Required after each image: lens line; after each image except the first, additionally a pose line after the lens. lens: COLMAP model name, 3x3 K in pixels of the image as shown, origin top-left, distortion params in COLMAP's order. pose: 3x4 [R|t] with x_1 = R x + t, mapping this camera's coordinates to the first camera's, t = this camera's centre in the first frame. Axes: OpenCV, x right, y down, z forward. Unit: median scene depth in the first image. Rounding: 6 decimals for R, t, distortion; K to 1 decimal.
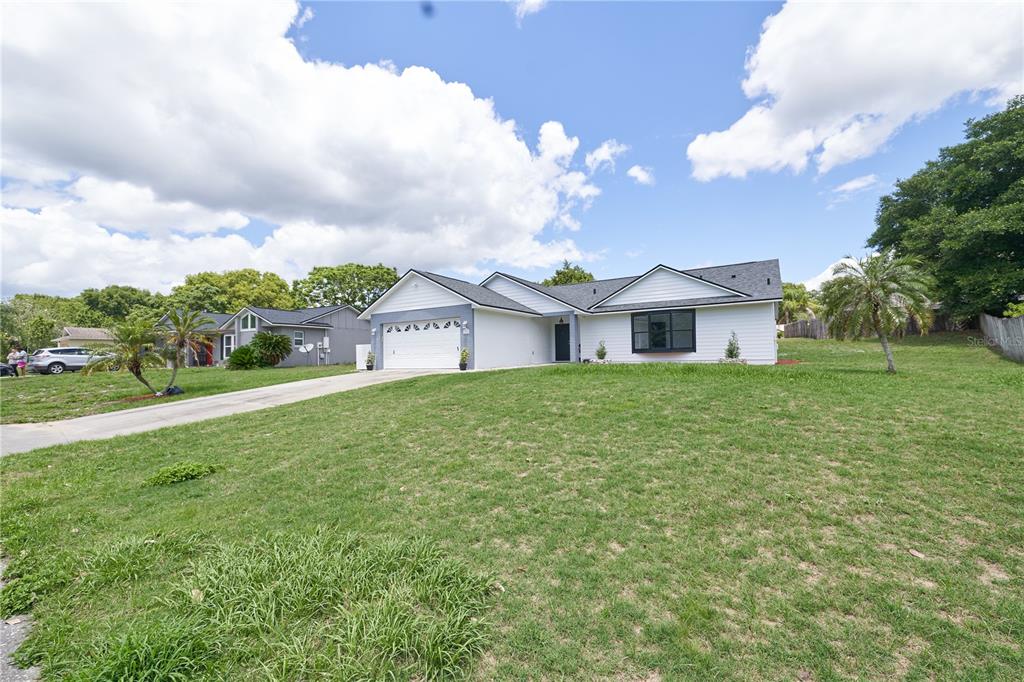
lens RADIAL K [[404.6, 0, 510.8], [0, 404.6, 337.3], [0, 0, 1]] dist [0.001917, -0.000054]
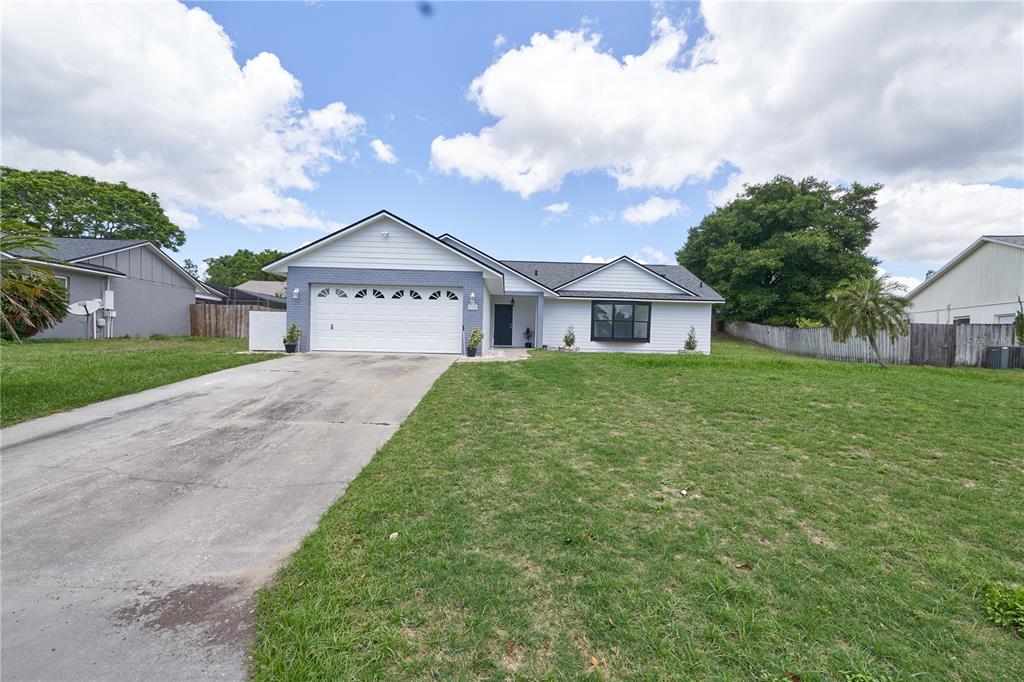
lens RADIAL K [[407.7, 0, 521.8], [0, 407.7, 343.3], [0, 0, 1]] dist [0.003526, 0.000039]
pose [[0.842260, 0.033659, 0.538019, -0.383022], [-0.067533, 0.996774, 0.043363, 0.012947], [-0.534824, -0.072857, 0.841817, 0.248585]]
